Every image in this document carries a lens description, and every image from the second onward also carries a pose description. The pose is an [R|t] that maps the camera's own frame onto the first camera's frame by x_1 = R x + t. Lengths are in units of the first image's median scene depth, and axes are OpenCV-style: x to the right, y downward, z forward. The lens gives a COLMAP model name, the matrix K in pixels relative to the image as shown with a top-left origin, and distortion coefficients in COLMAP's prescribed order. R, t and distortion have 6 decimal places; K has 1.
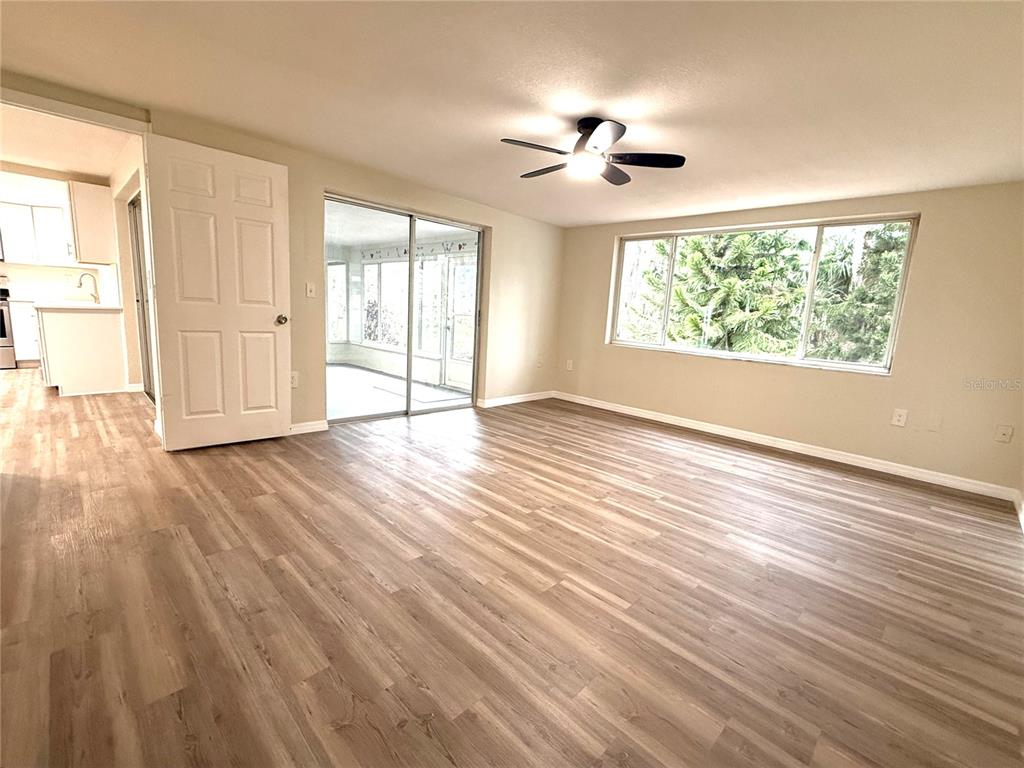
lens RADIAL K [[408.5, 0, 509.1], [0, 408.5, 381.9], [0, 0, 1]] dist [0.000519, 0.000176]
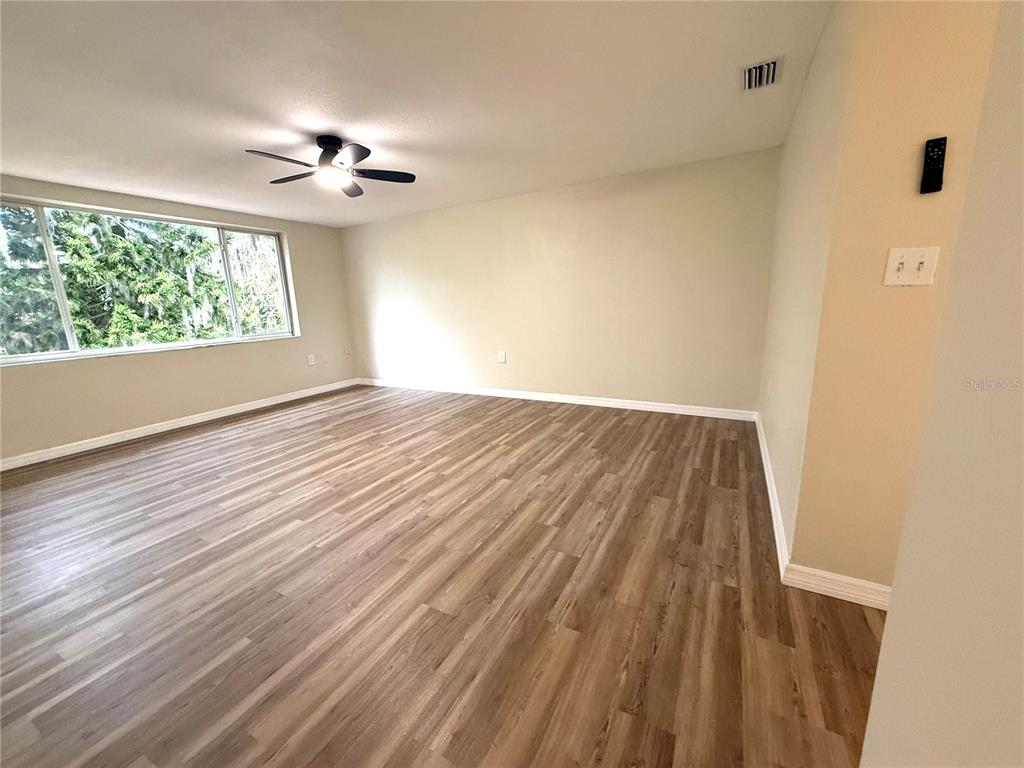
lens RADIAL K [[408.5, 0, 509.1], [0, 408.5, 381.9], [0, 0, 1]] dist [0.000519, 0.000176]
pose [[-0.243155, -0.238351, 0.940247, -1.112518], [0.187313, 0.939556, 0.286617, -0.205337], [-0.951730, 0.245813, -0.183811, 0.905635]]
